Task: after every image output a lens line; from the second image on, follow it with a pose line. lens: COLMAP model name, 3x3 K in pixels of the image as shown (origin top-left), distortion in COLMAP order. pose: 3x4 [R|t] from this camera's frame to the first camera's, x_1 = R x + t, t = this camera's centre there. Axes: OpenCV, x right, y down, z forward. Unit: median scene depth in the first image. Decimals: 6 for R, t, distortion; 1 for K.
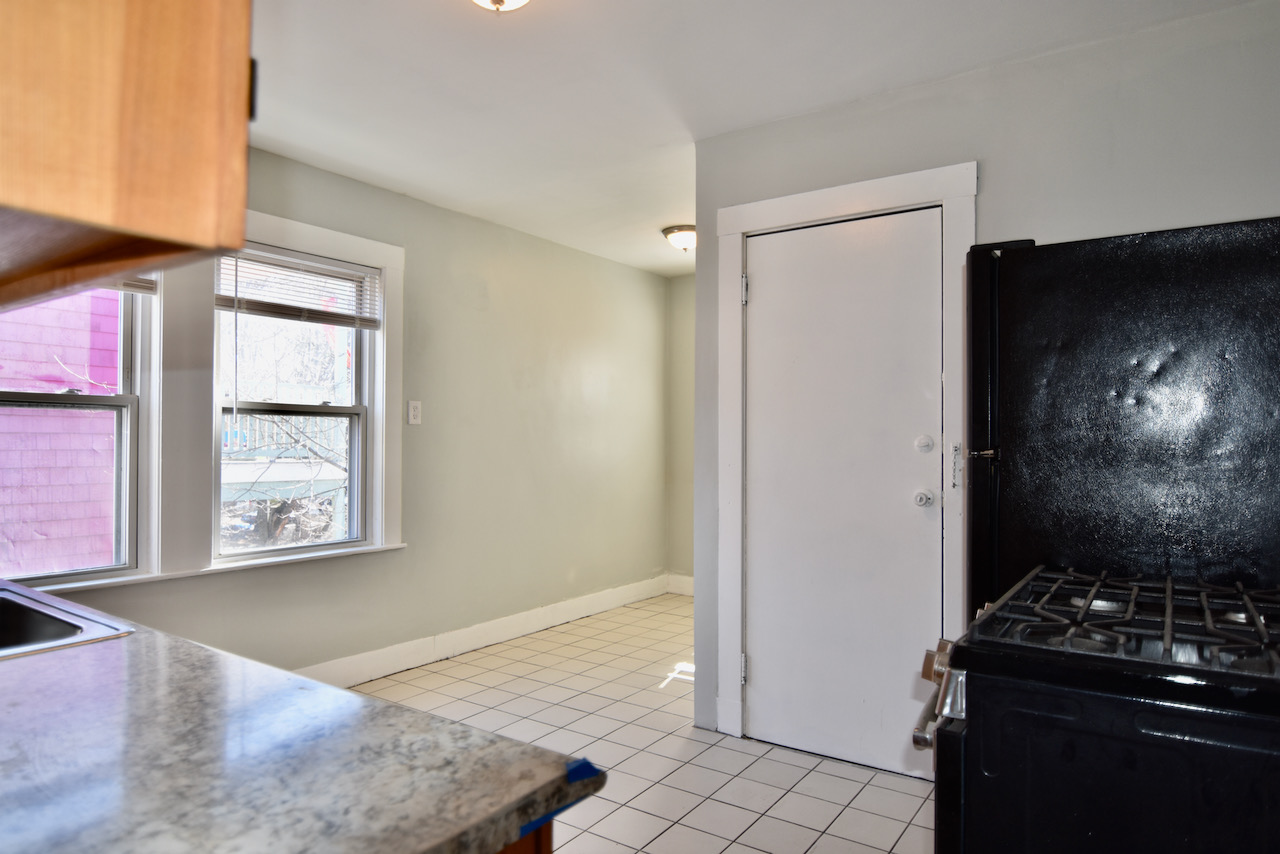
lens RADIAL K [[785.8, 0, 641.0], [0, 785.8, 431.7], [0, 0, 1]] dist [0.002656, -0.016481]
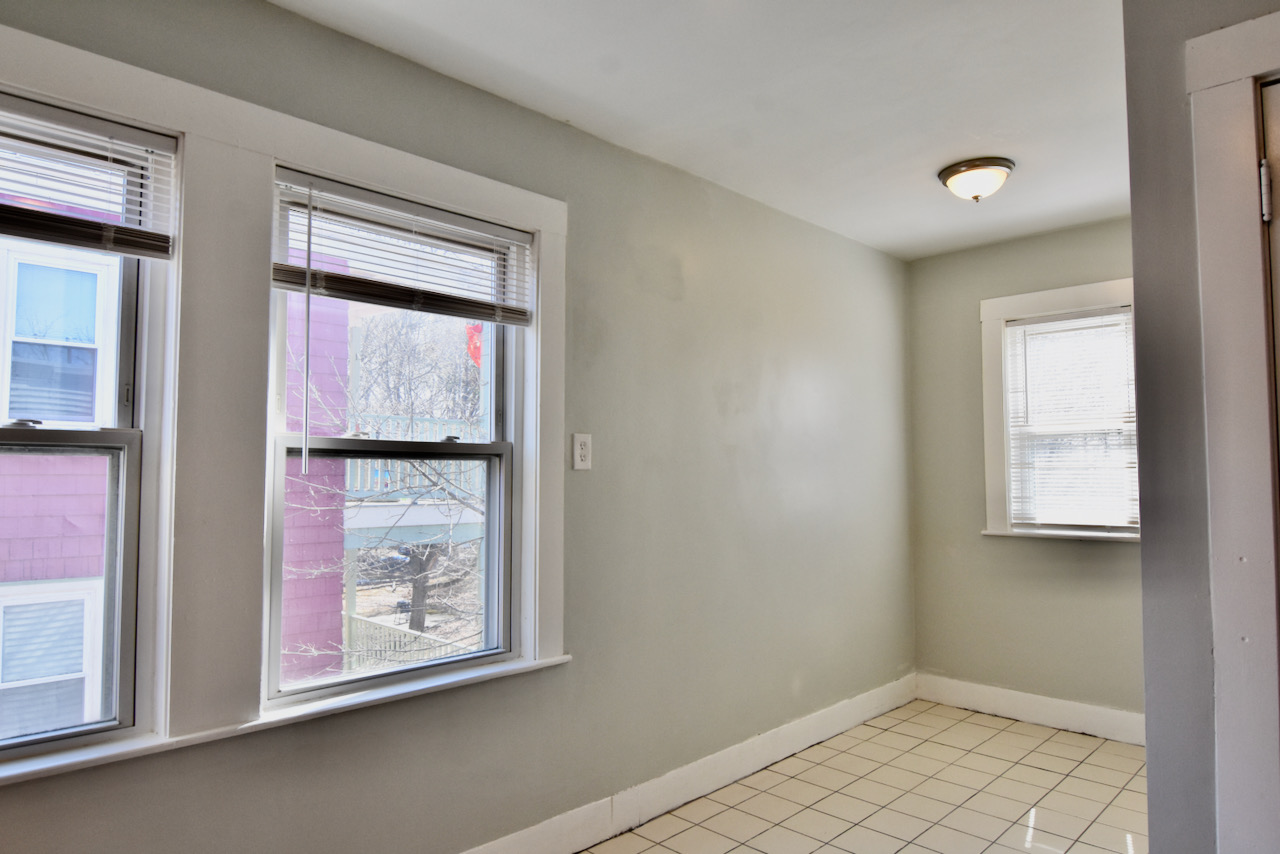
lens RADIAL K [[785.8, 0, 642.5], [0, 785.8, 428.0], [0, 0, 1]] dist [0.002656, -0.016481]
pose [[0.984971, -0.014557, -0.172103, -0.130605], [0.006599, 0.998886, -0.046723, -0.013583], [0.172592, 0.044885, 0.983970, 0.377482]]
